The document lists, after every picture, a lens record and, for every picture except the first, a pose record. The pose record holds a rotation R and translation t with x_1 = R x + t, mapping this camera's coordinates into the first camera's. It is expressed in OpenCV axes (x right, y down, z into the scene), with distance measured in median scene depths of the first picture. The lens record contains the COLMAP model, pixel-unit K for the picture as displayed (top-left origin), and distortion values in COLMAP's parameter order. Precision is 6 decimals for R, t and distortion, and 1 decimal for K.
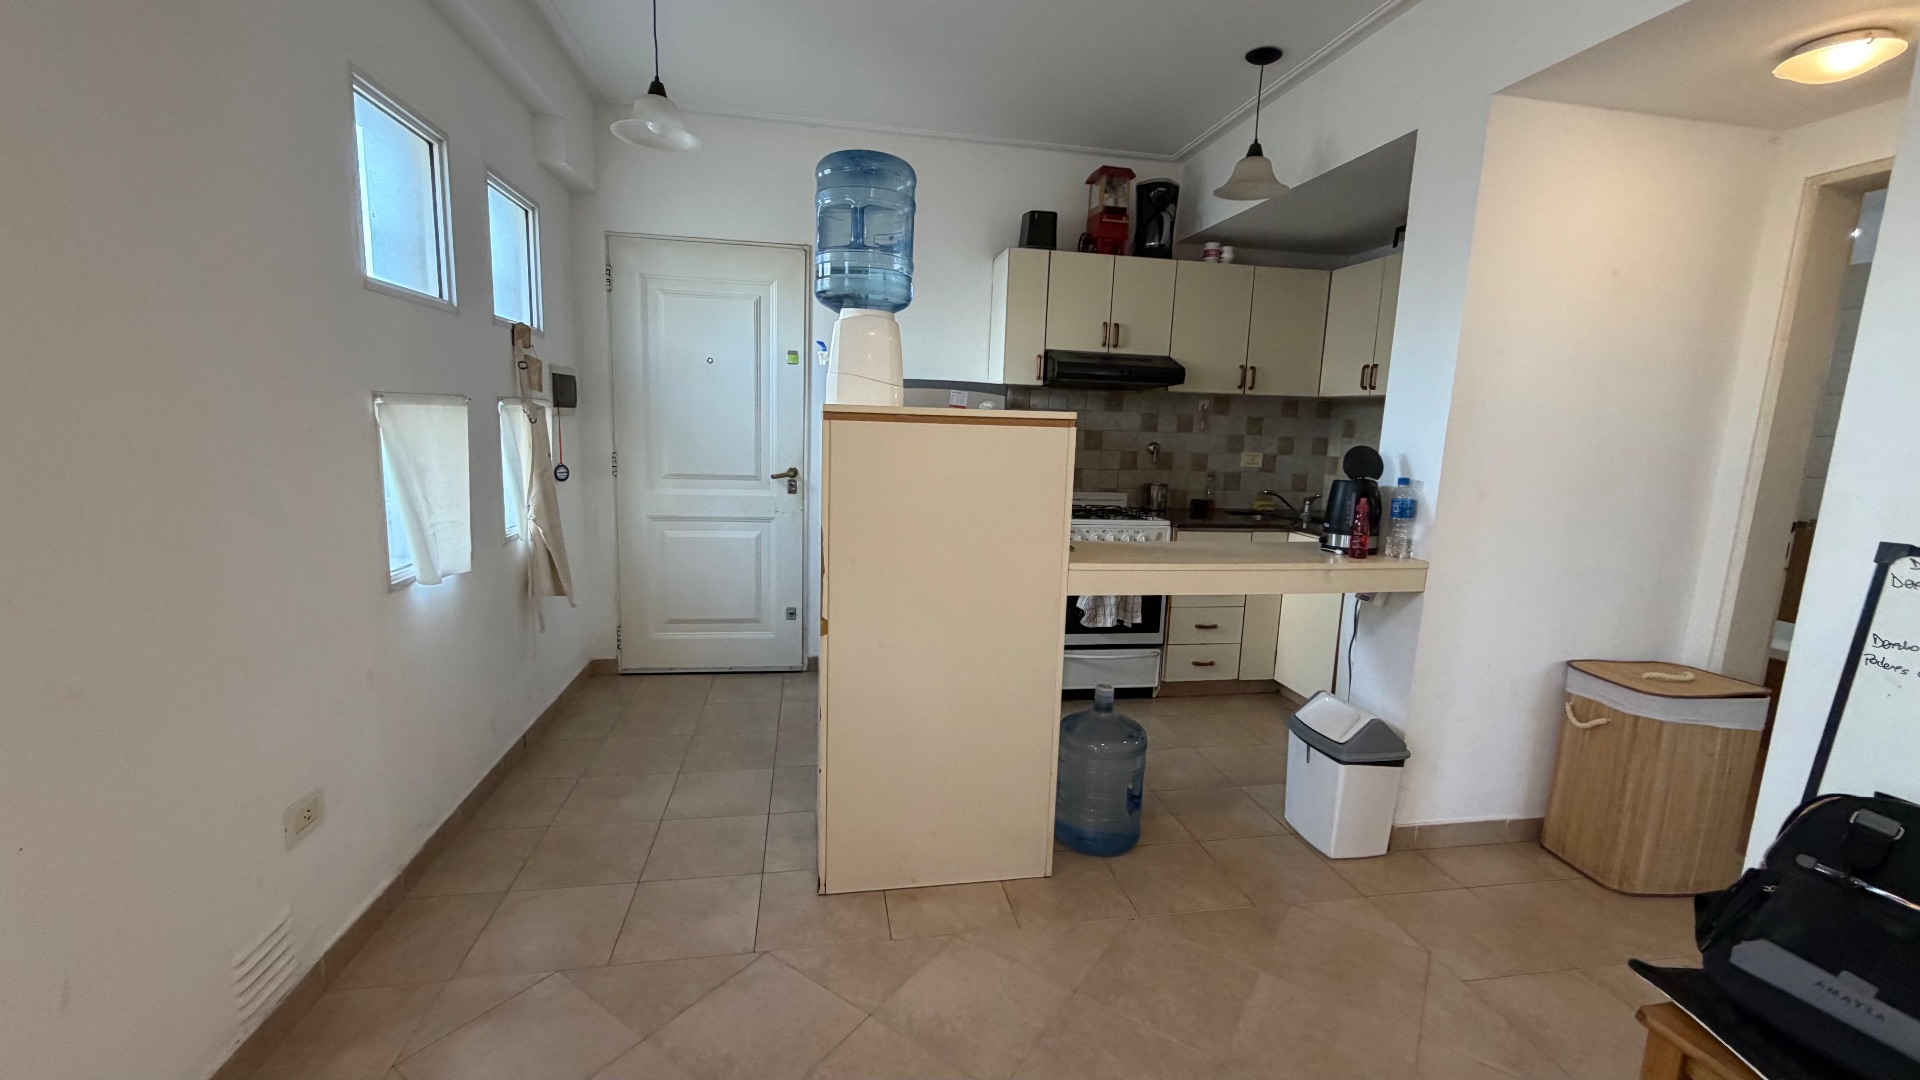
lens RADIAL K [[769.3, 0, 956.4], [0, 769.3, 534.9], [0, 0, 1]] dist [0.000931, 0.000061]
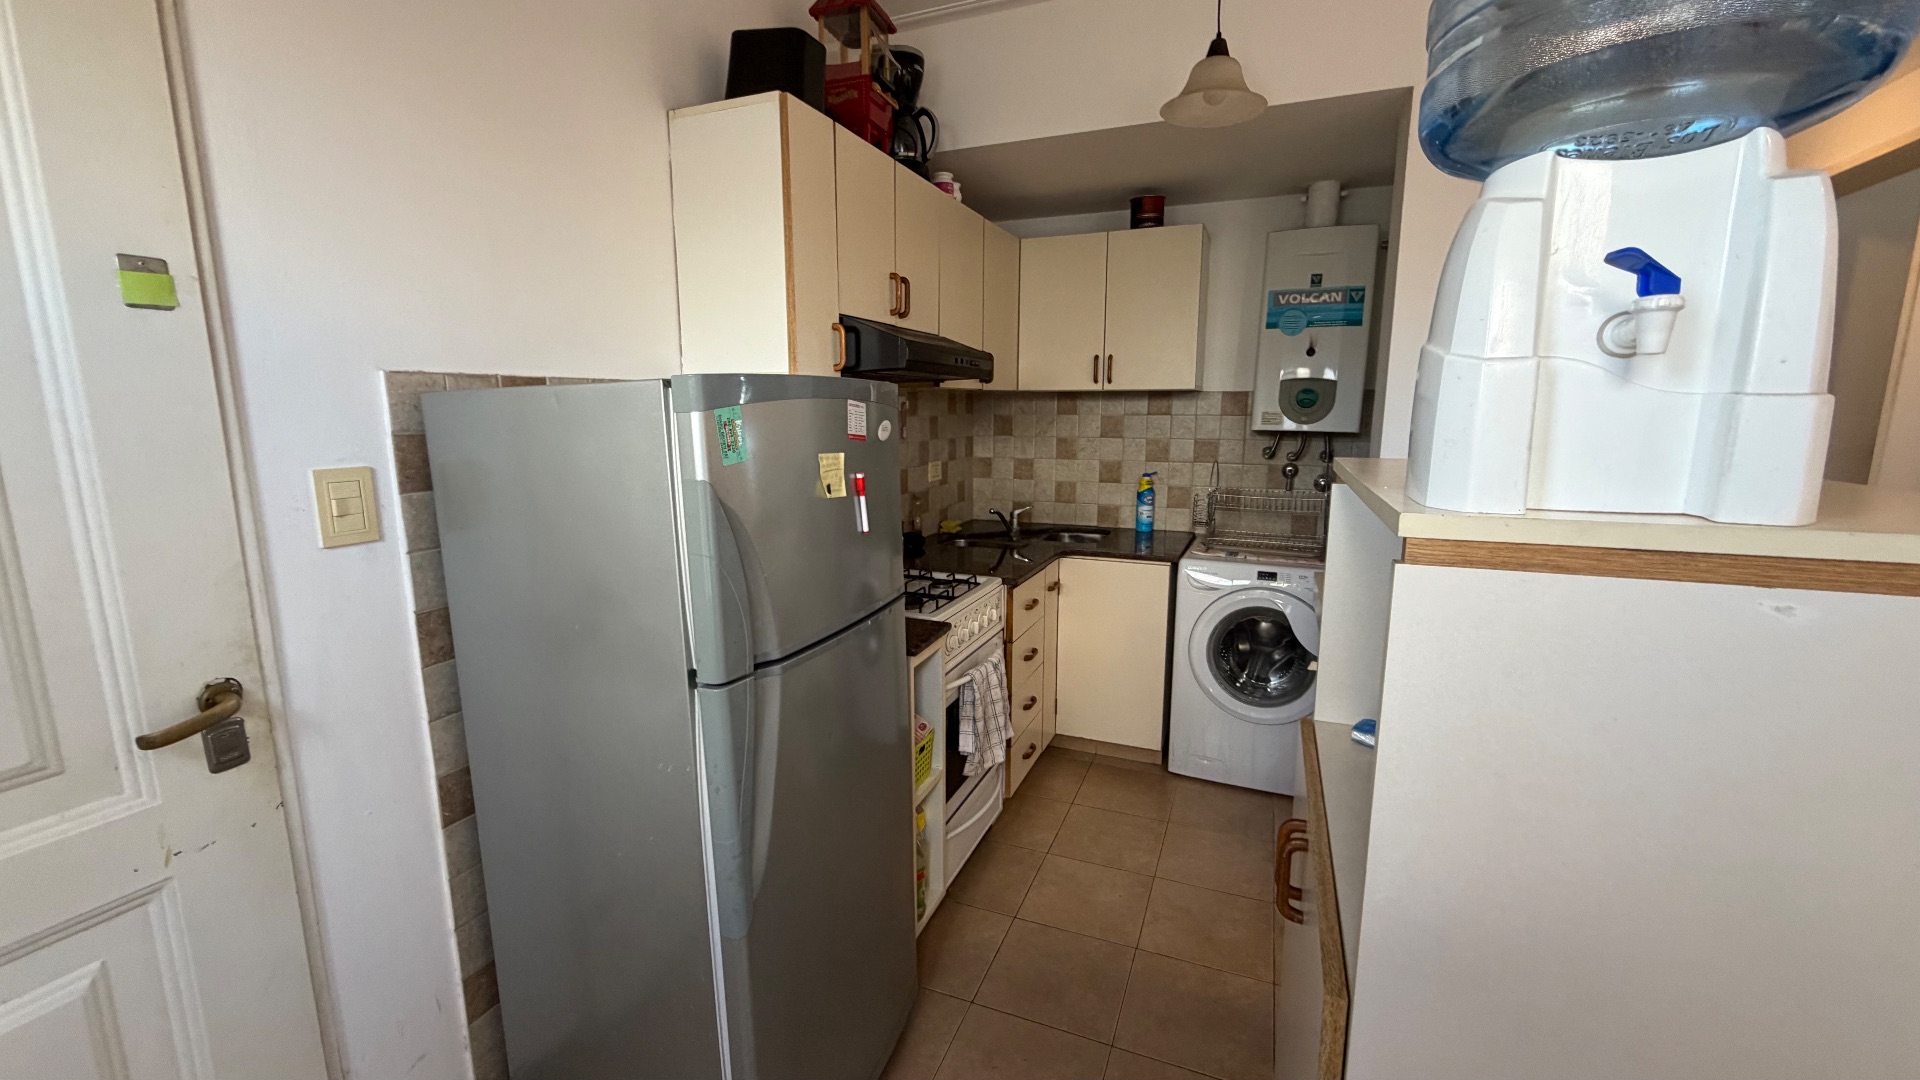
lens RADIAL K [[769.3, 0, 963.2], [0, 769.3, 535.8], [0, 0, 1]] dist [0.000931, 0.000061]
pose [[0.522753, -0.178610, 0.833564, -0.297377], [0.162058, 0.980795, 0.108526, -0.126462], [-0.836939, 0.078354, 0.541658, 0.617691]]
